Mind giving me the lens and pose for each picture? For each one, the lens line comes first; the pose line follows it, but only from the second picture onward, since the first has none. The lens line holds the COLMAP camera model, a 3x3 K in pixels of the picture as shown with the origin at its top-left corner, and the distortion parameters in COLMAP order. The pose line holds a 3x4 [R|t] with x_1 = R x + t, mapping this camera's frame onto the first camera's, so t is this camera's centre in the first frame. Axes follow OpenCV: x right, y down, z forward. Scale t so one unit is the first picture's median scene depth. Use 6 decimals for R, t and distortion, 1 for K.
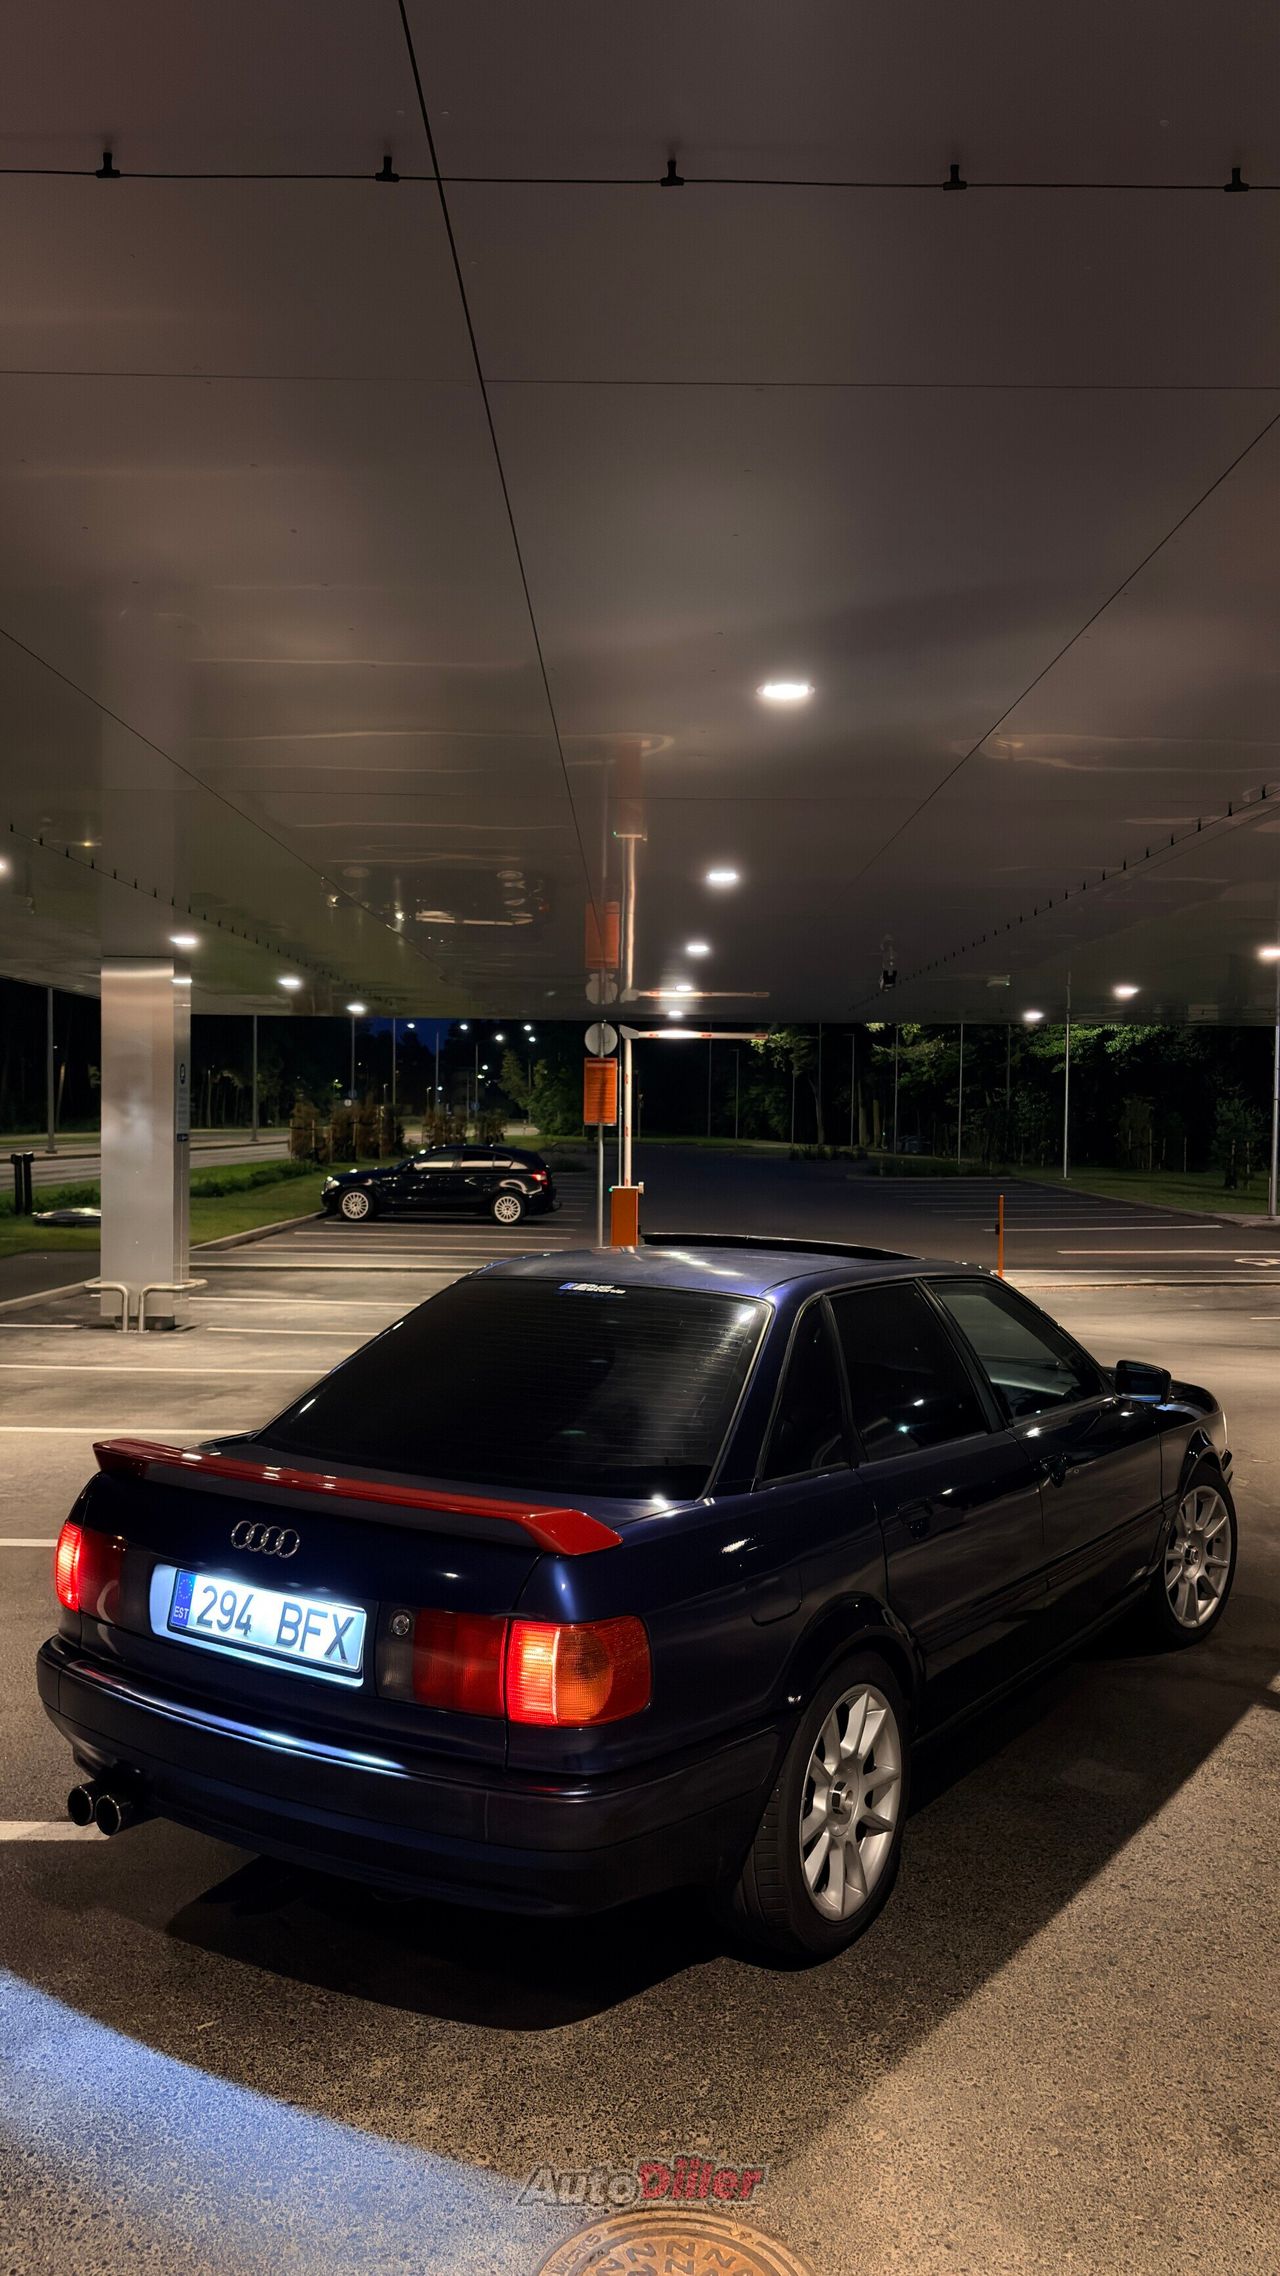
lens RADIAL K [[1703.1, 0, 634.9], [0, 1703.1, 1134.6], [0, 0, 1]] dist [0.039488, -0.026692]
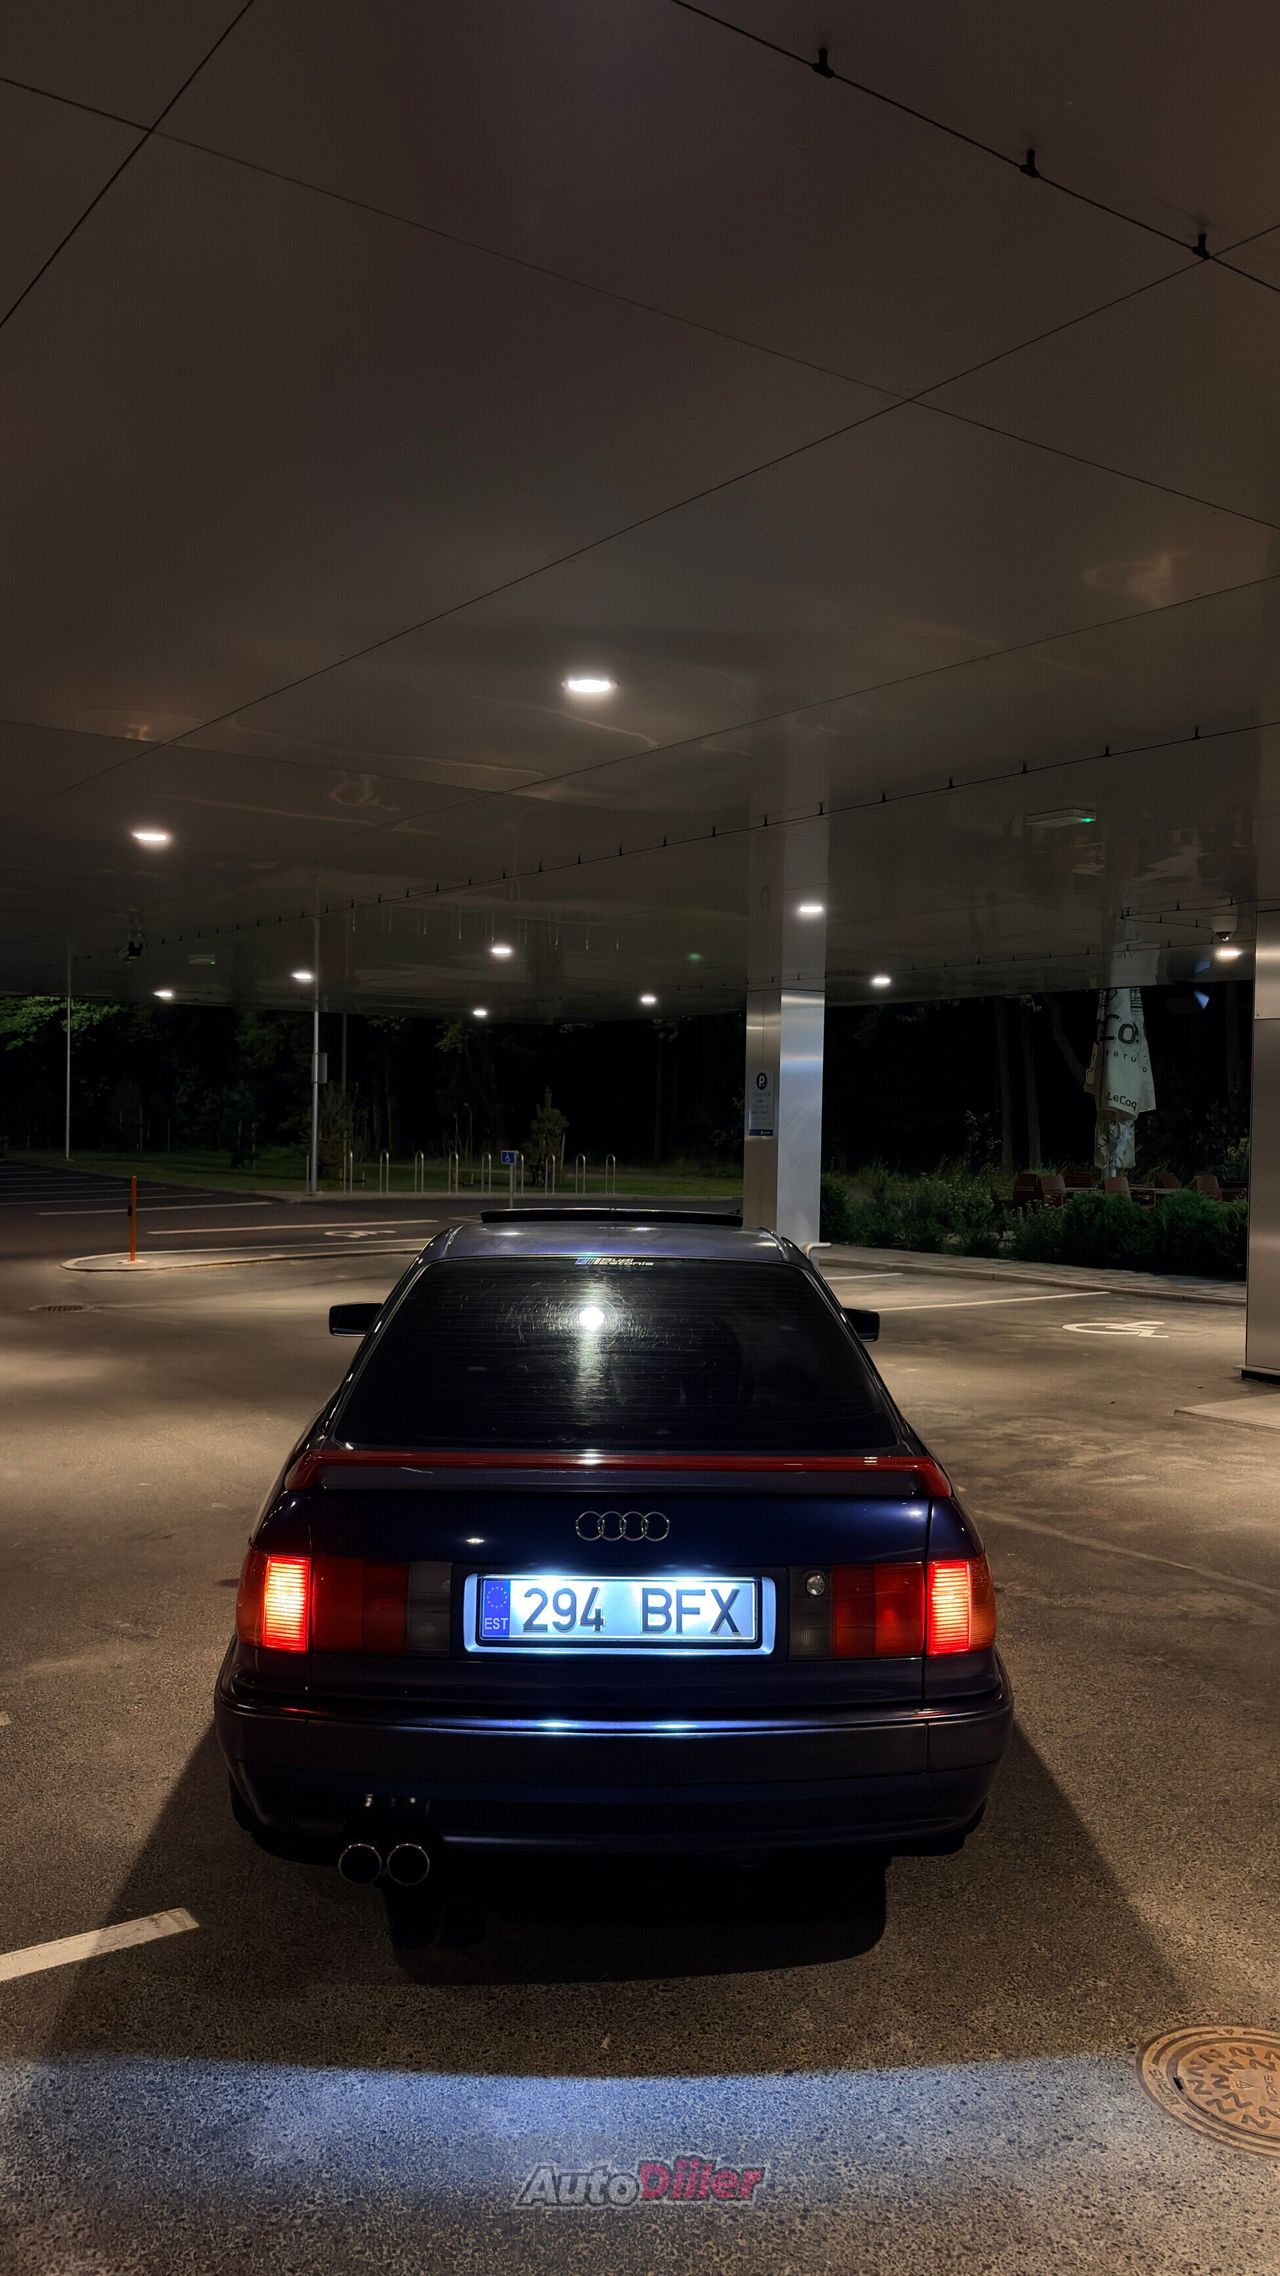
lens RADIAL K [[1703.1, 0, 642.2], [0, 1703.1, 1124.8], [0, 0, 1]] dist [0.039488, -0.026692]
pose [[0.820372, -0.001872, 0.571827, -0.728559], [-0.001348, 0.999986, 0.005208, 0.004963], [-0.571828, -0.005043, 0.820358, 0.198843]]
